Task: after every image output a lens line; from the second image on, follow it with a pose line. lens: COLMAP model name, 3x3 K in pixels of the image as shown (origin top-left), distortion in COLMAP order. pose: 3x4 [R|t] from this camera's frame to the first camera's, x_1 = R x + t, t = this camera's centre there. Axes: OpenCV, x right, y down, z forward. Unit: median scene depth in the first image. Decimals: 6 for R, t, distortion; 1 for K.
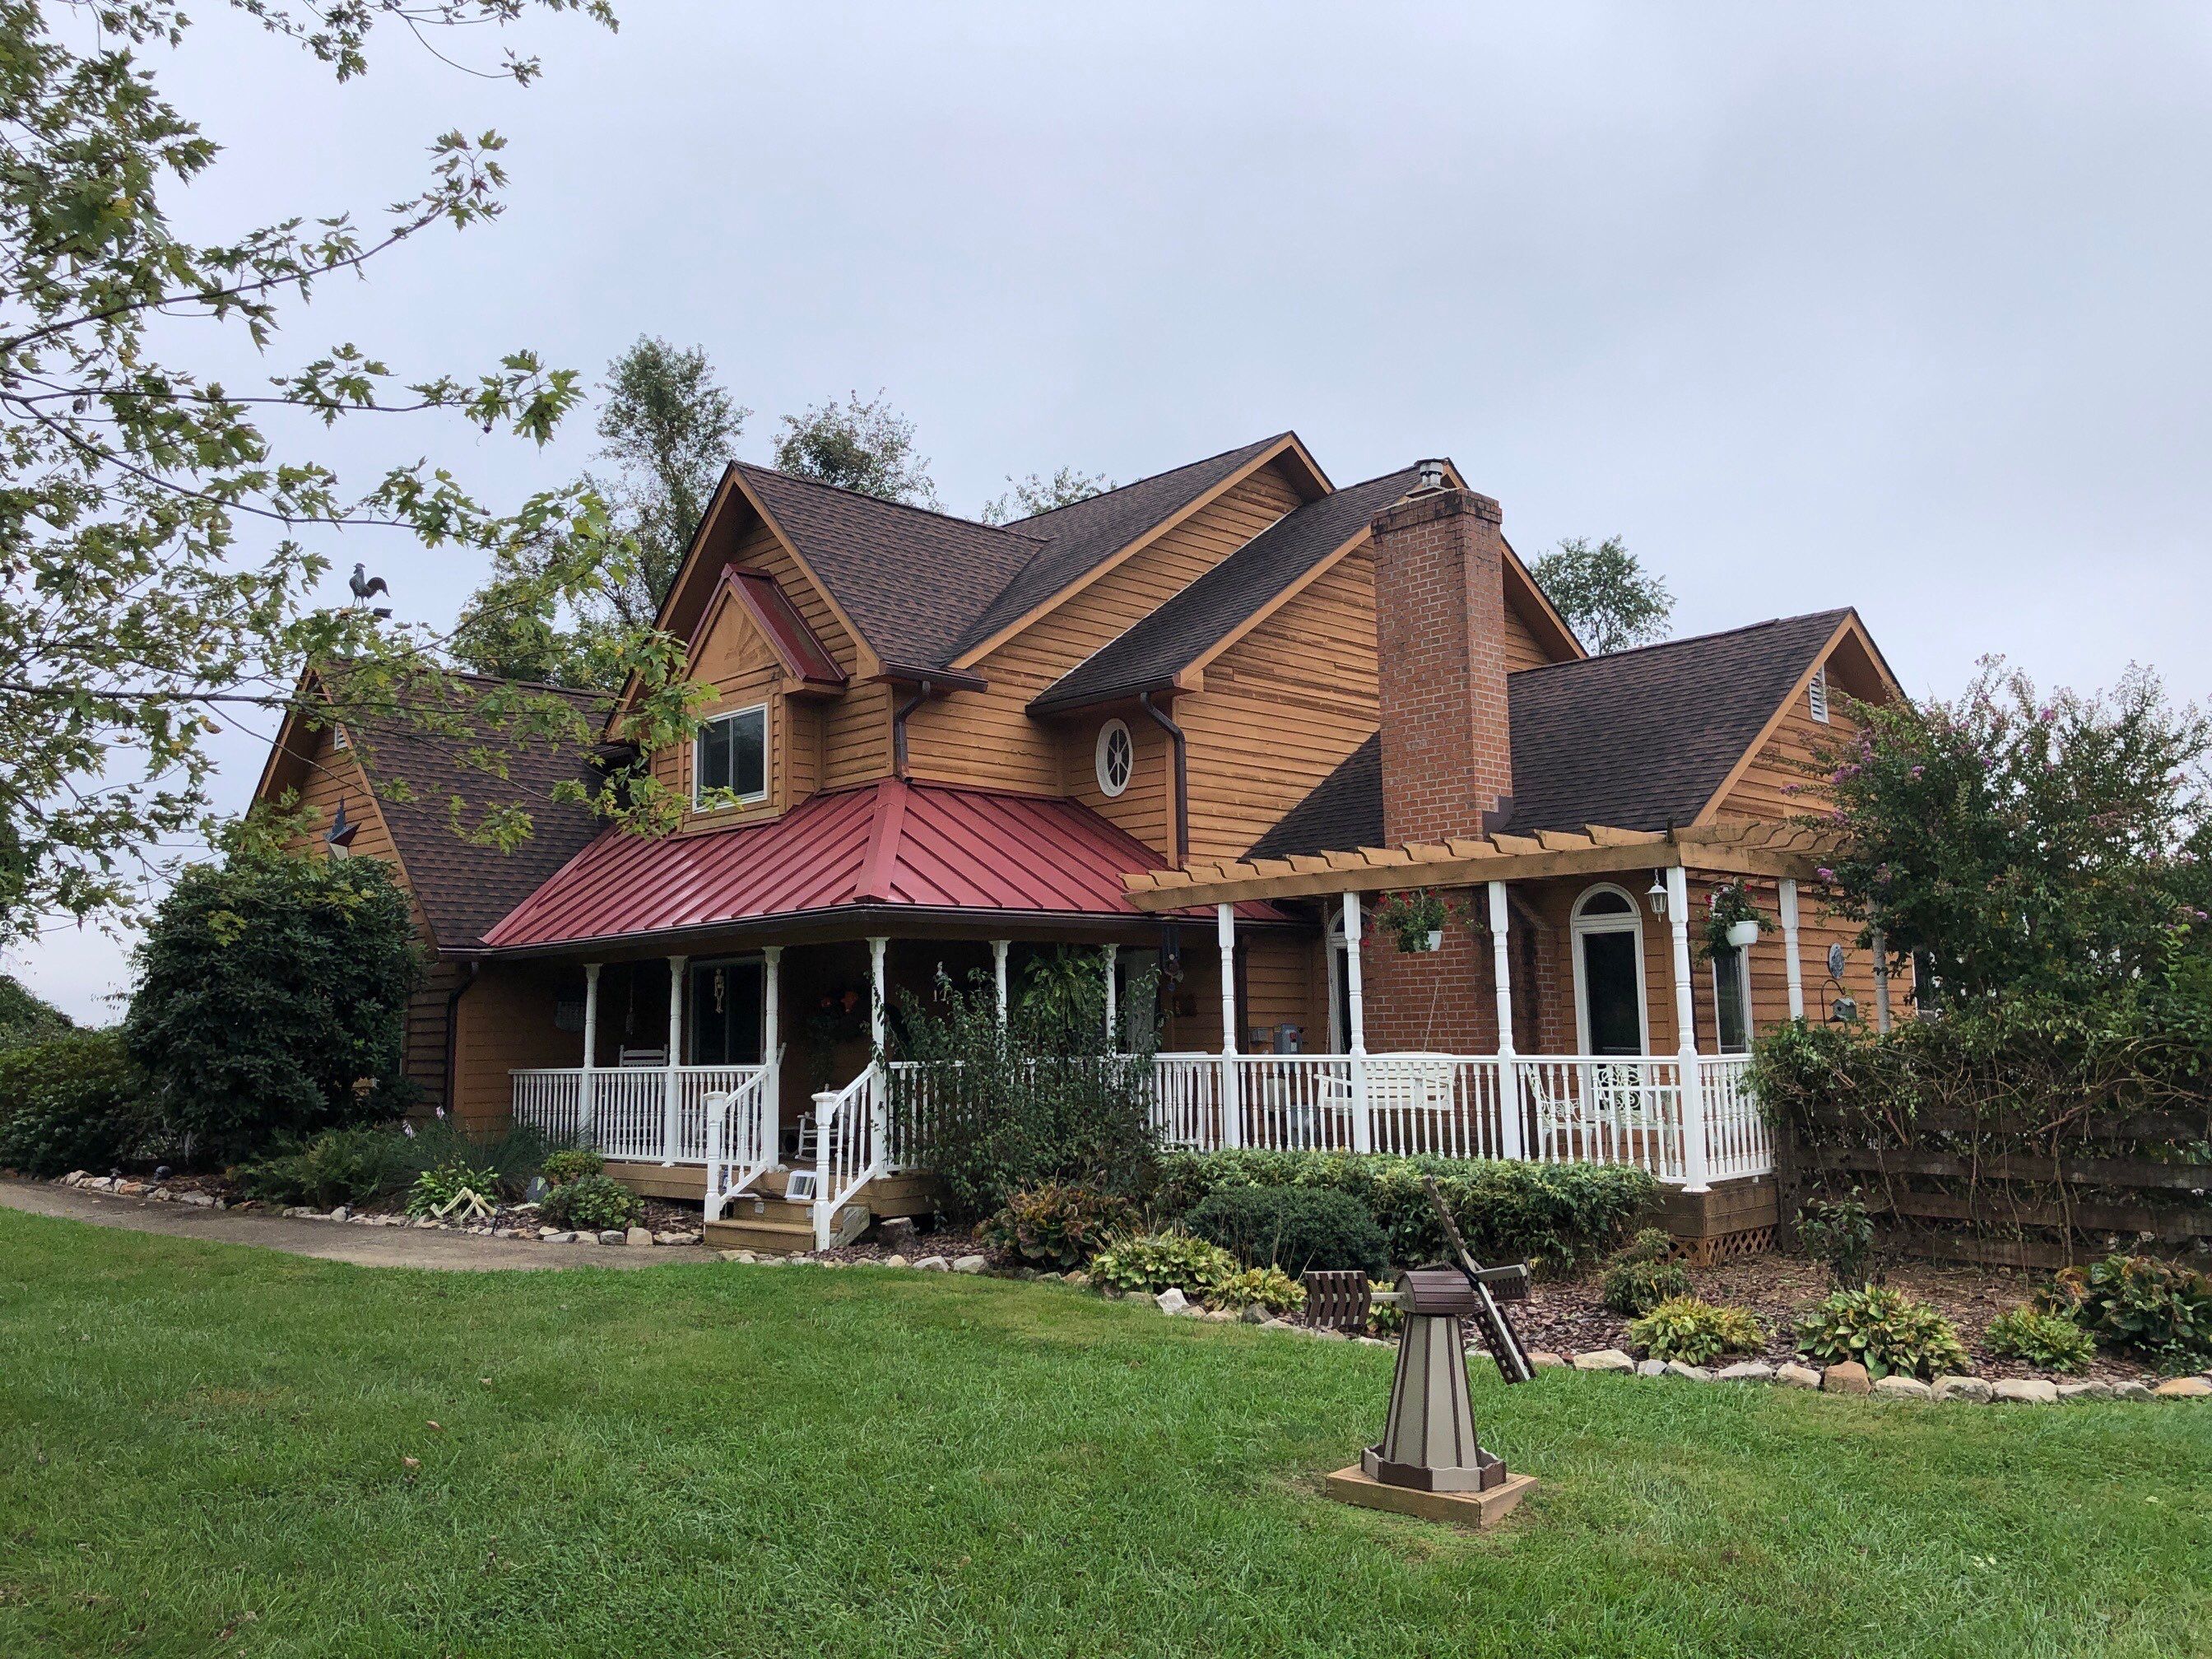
lens RADIAL K [[1806.2, 0, 1112.8], [0, 1806.2, 782.6], [0, 0, 1]] dist [0.067913, -0.093668]
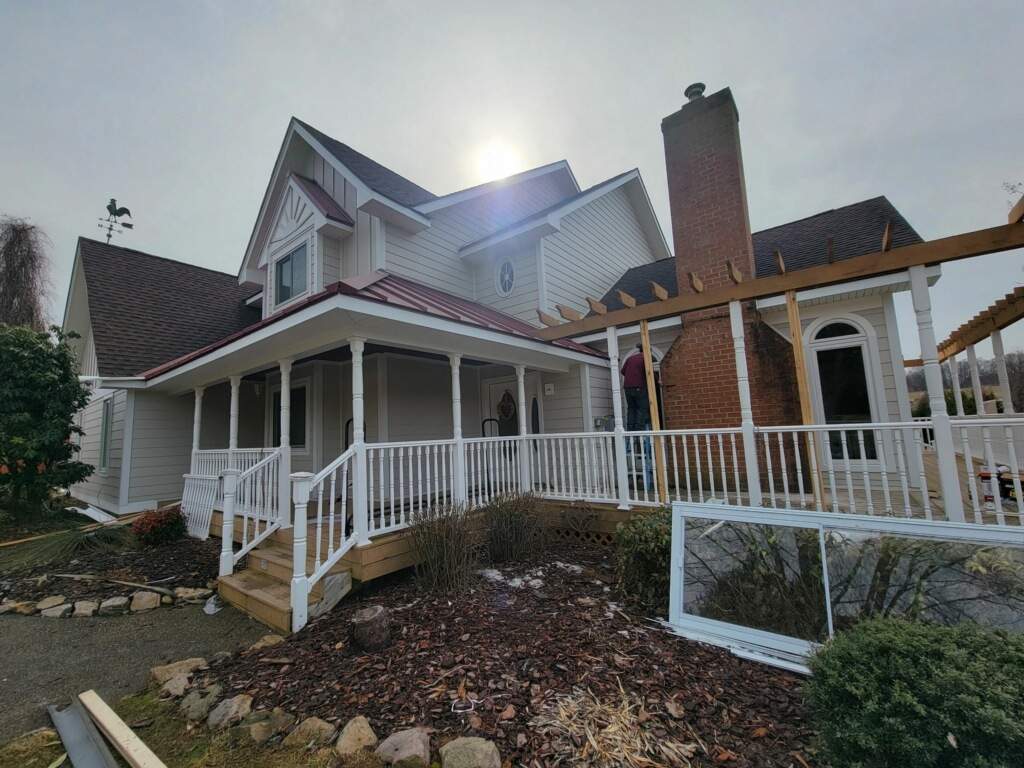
lens RADIAL K [[414.5, 0, 501.1], [0, 414.5, 387.6], [0, 0, 1]] dist [0.002882, -0.003680]
pose [[0.992736, -0.011037, 0.119809, -0.068460], [0.007424, 0.999505, 0.030565, 0.107648], [-0.120087, -0.029454, 0.992326, 0.700483]]
